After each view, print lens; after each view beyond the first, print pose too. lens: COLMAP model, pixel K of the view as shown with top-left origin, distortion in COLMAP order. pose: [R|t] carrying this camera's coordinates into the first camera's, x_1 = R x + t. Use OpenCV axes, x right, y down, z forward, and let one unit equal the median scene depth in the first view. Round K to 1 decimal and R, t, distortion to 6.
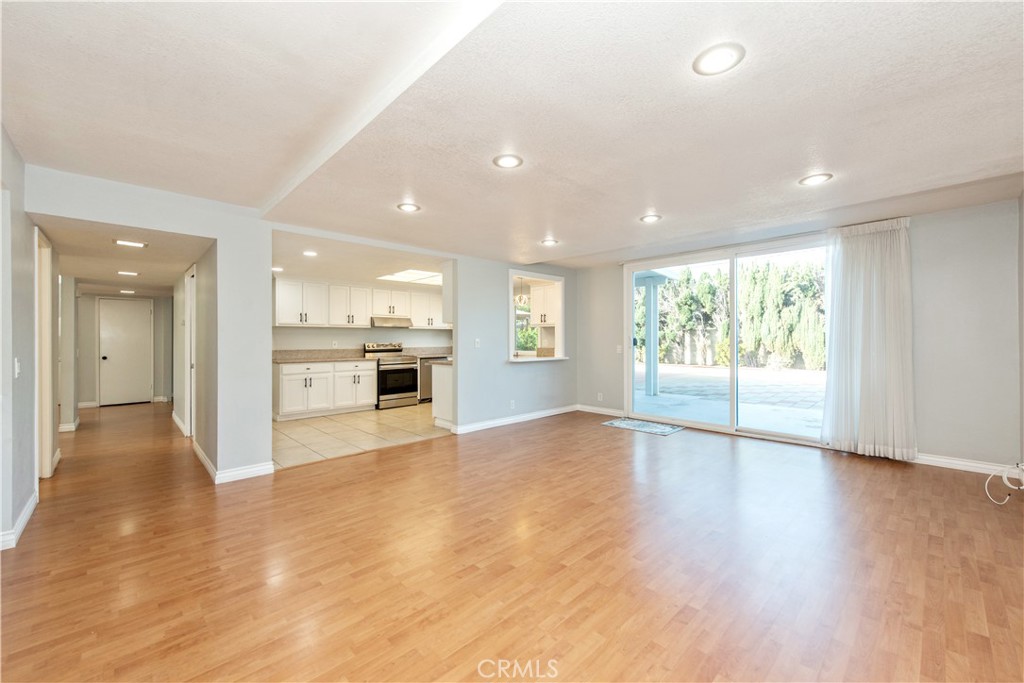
lens RADIAL K [[405.6, 0, 515.1], [0, 405.6, 339.1], [0, 0, 1]] dist [0.003908, -0.000282]
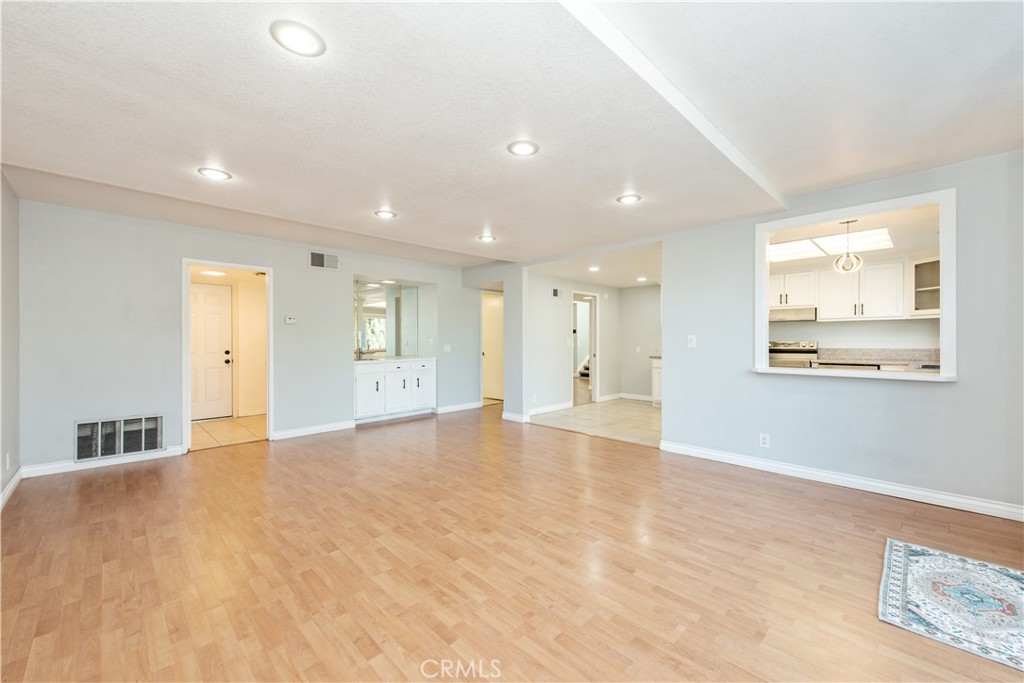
lens RADIAL K [[405.6, 0, 515.9], [0, 405.6, 340.2], [0, 0, 1]] dist [0.003908, -0.000282]
pose [[0.024189, 0.008304, -0.999673, 1.009871], [0.000842, 0.999965, 0.008327, 0.002333], [0.999707, -0.001043, 0.024181, 0.996088]]
